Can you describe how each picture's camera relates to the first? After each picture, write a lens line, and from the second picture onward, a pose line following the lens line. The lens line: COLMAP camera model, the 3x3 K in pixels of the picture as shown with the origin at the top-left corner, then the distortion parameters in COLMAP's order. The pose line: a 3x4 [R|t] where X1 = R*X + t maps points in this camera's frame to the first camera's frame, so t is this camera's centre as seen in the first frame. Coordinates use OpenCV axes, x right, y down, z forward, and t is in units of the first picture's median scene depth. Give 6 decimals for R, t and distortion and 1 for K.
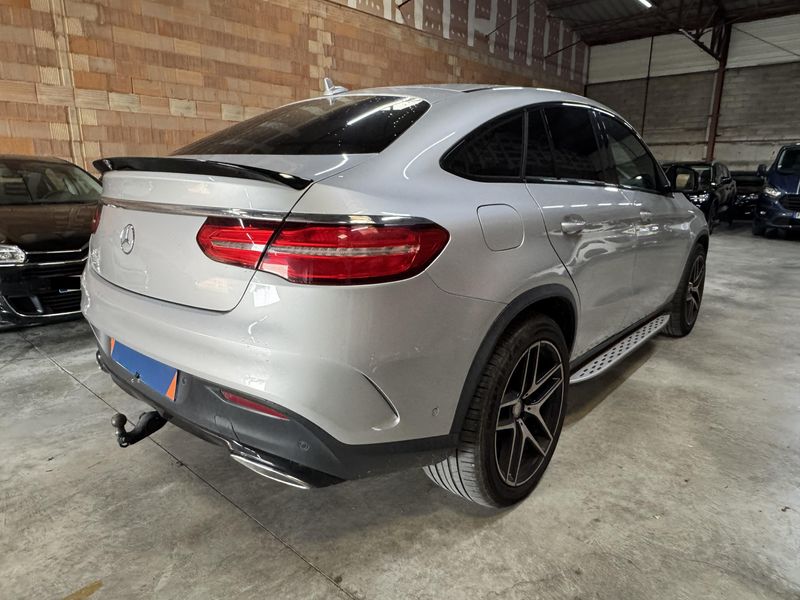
lens RADIAL K [[509.1, 0, 396.9], [0, 509.1, 300.7], [0, 0, 1]] dist [-0.006389, 0.003172]
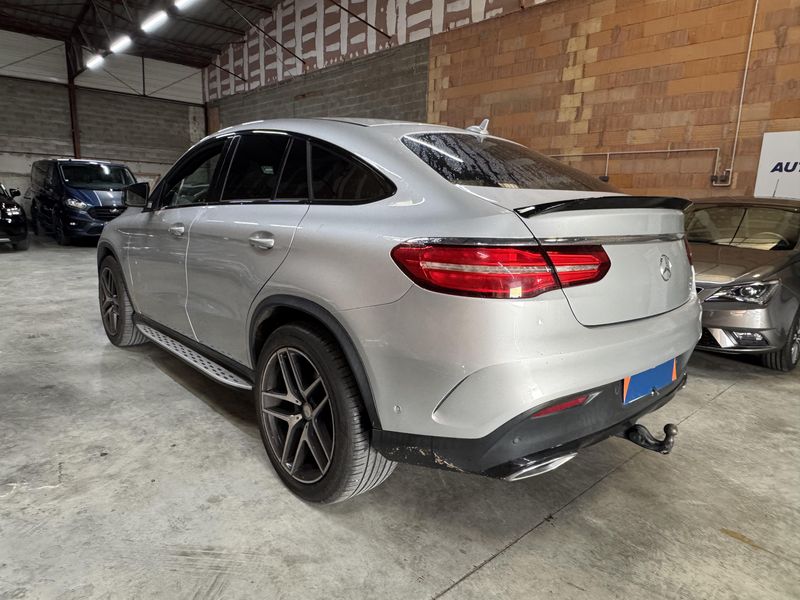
lens RADIAL K [[509.1, 0, 396.7], [0, 509.1, 298.0], [0, 0, 1]] dist [-0.006389, 0.003172]
pose [[0.103989, -0.190553, 0.976154, -0.205844], [0.210811, 0.963397, 0.165605, -0.044098], [-0.971980, 0.188563, 0.140354, 0.171950]]
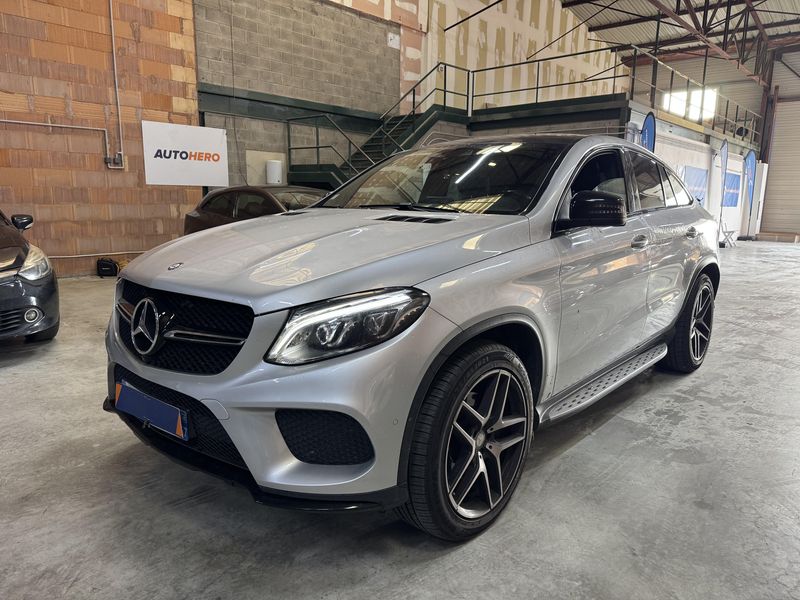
lens RADIAL K [[567.4, 0, 401.3], [0, 567.4, 301.7], [0, 0, 1]] dist [0.000313, -0.013284]
pose [[-0.999742, -0.022542, 0.002661, 0.094165], [-0.019412, 0.909824, 0.414541, -0.126872], [-0.011766, 0.414382, -0.910027, 0.504693]]
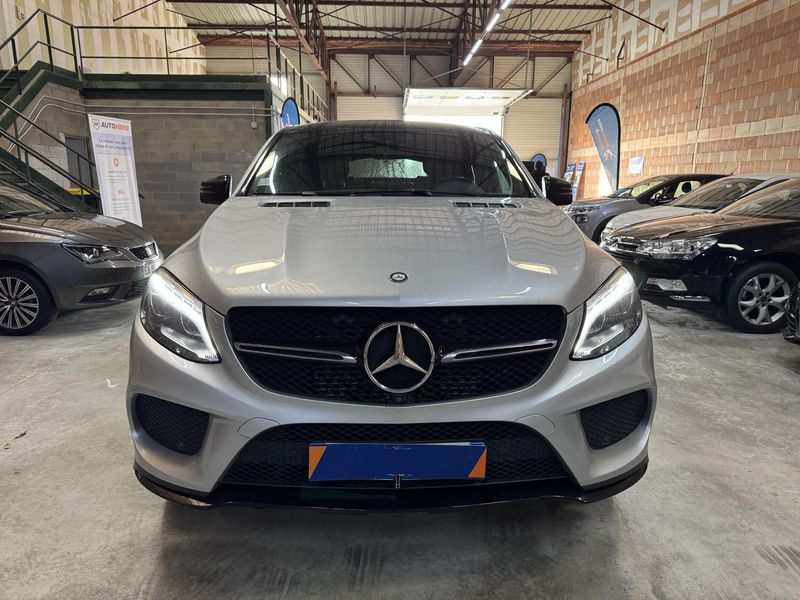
lens RADIAL K [[567.4, 0, 397.0], [0, 567.4, 302.9], [0, 0, 1]] dist [0.000313, -0.013284]
pose [[-0.731104, 0.126001, -0.670530, 0.237807], [-0.182997, 0.910572, 0.370637, -0.109894], [0.657266, 0.393679, -0.642665, 0.440702]]
